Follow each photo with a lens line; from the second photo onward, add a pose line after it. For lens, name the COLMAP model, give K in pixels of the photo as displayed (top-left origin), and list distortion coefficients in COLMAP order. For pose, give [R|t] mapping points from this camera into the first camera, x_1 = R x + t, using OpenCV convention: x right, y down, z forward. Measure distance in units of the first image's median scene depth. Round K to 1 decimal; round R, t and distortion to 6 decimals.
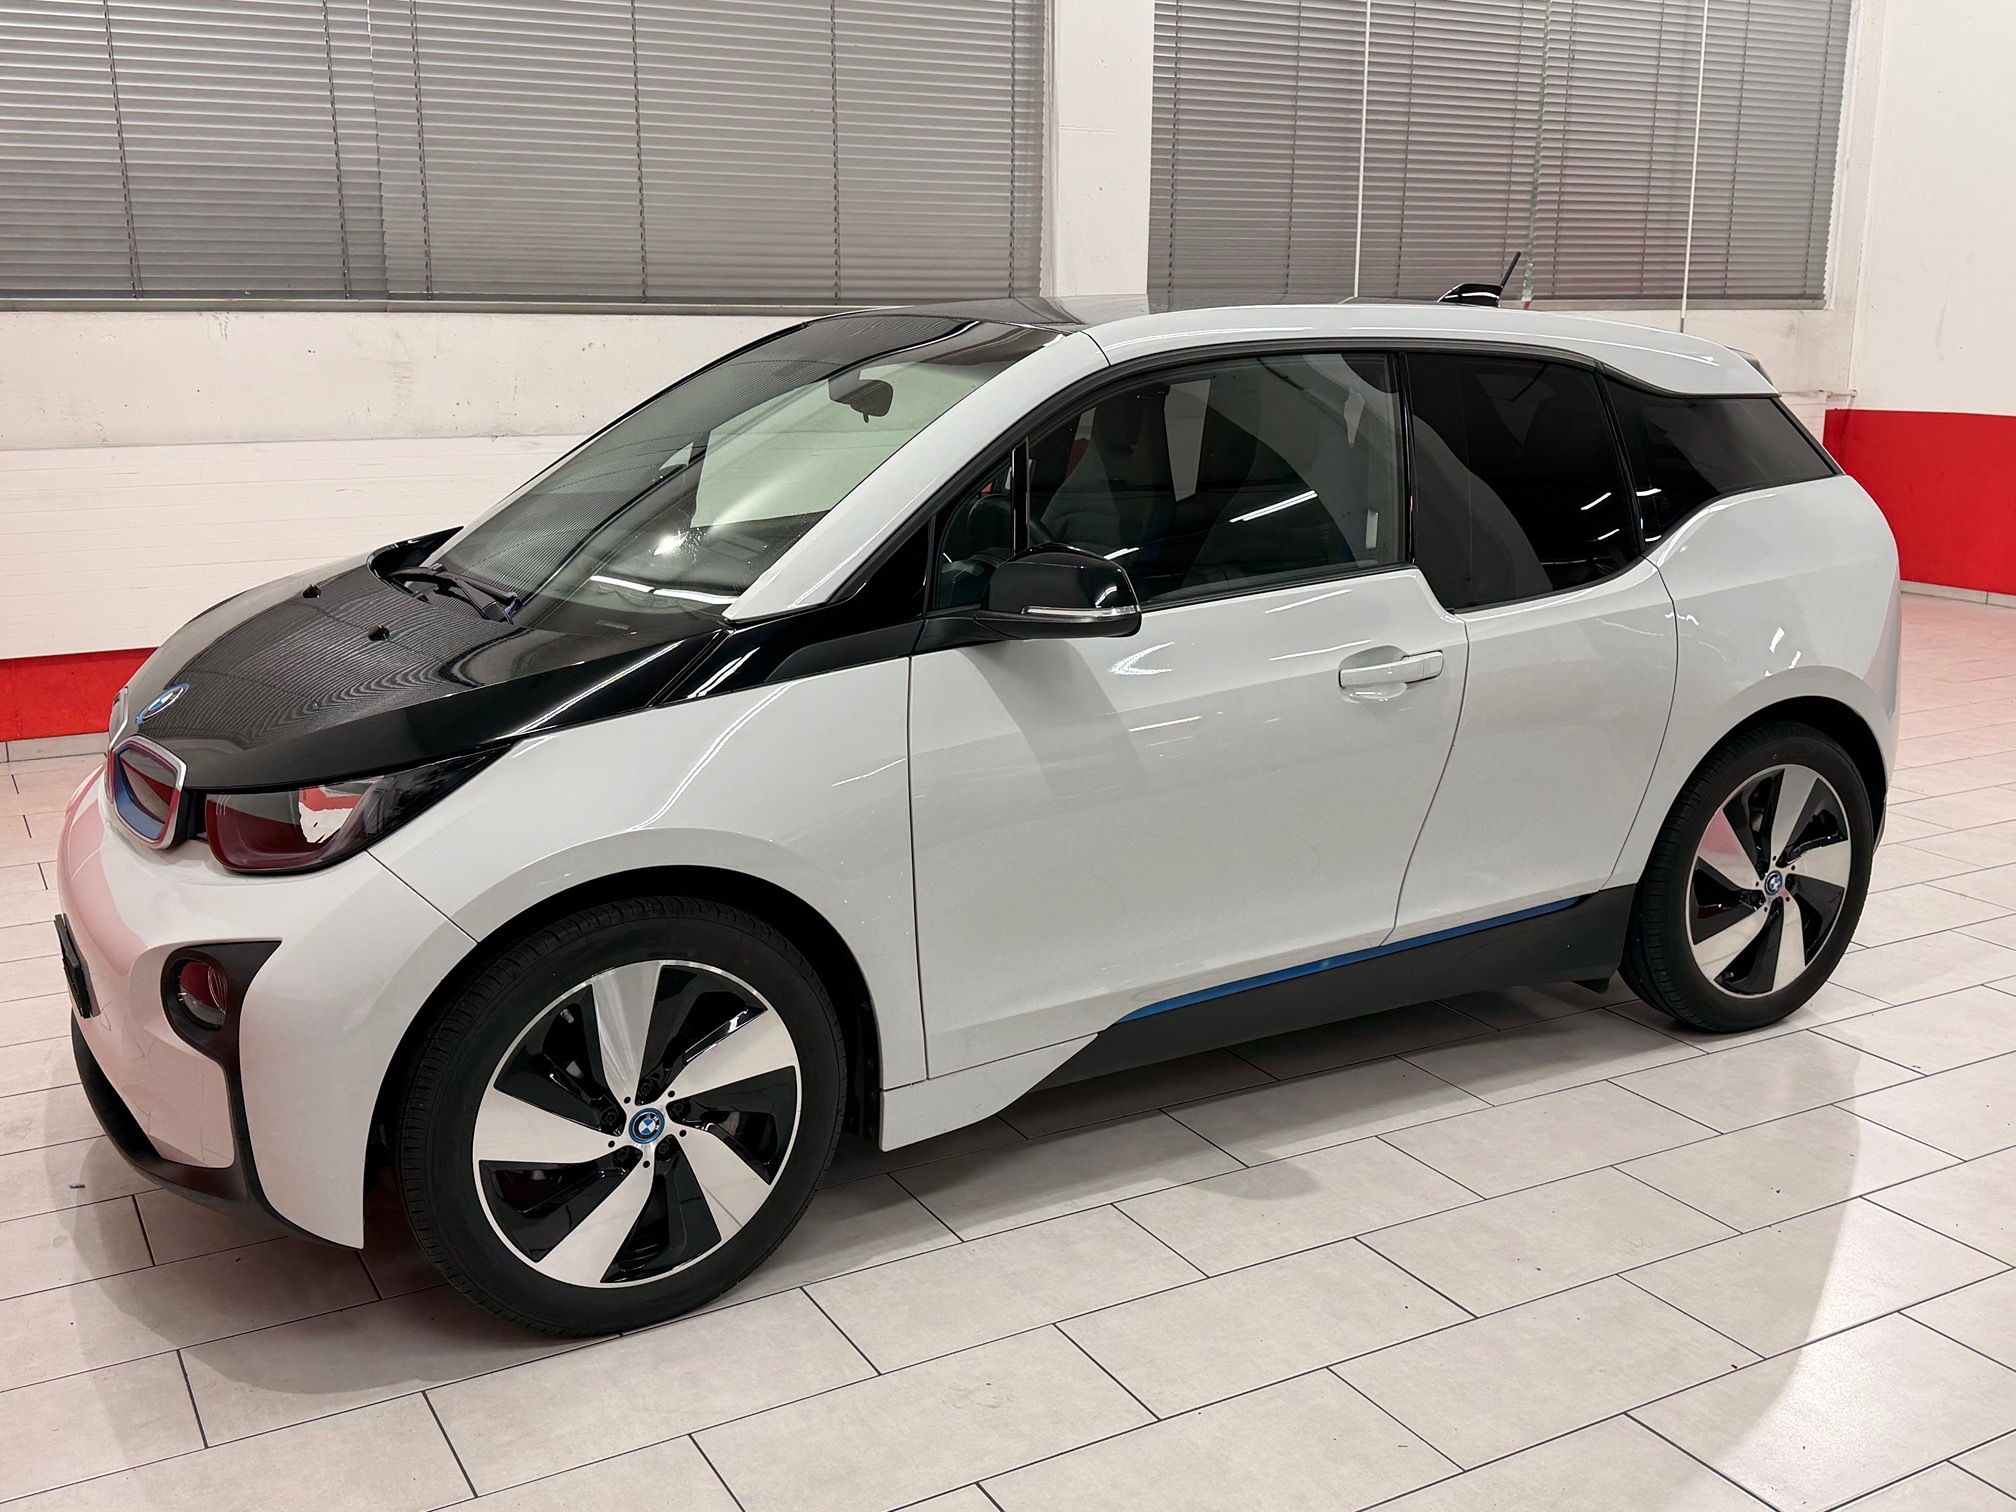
lens RADIAL K [[1840.0, 0, 1049.0], [0, 1840.0, 690.8], [0, 0, 1]] dist [0.218833, -0.423590]
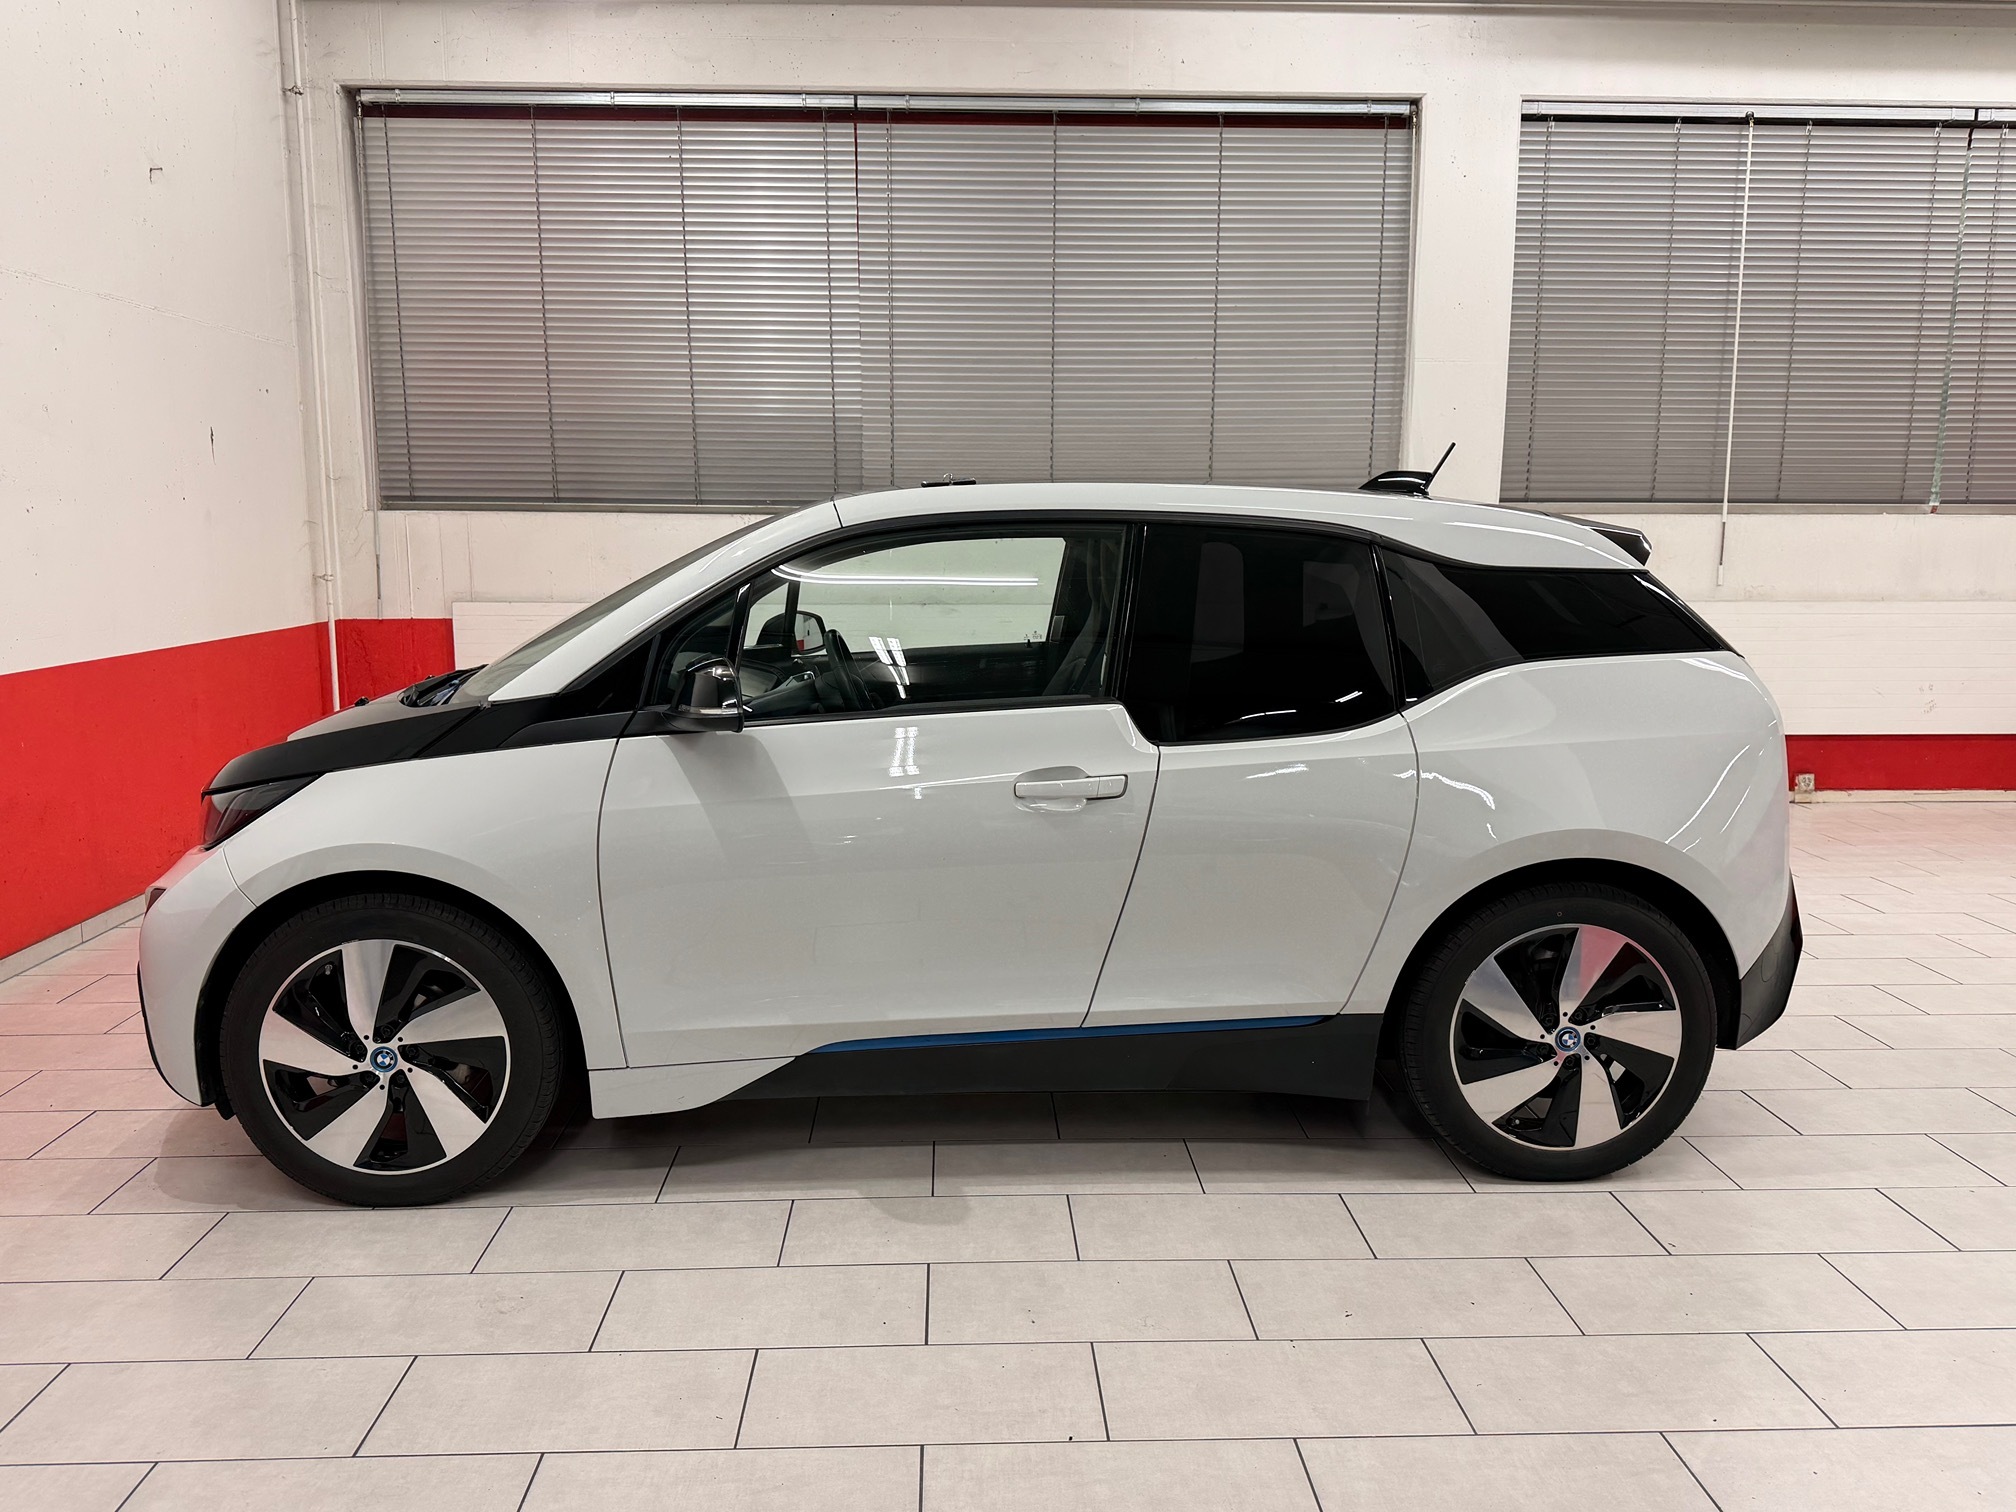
lens RADIAL K [[1457.4, 0, 1010.0], [0, 1457.4, 718.3], [0, 0, 1]] dist [0.150474, -0.237949]
pose [[0.899582, 0.059654, -0.432658, 0.562845], [-0.090691, 0.994550, -0.051437, -0.003424], [0.427232, 0.085510, 0.900090, 0.156460]]
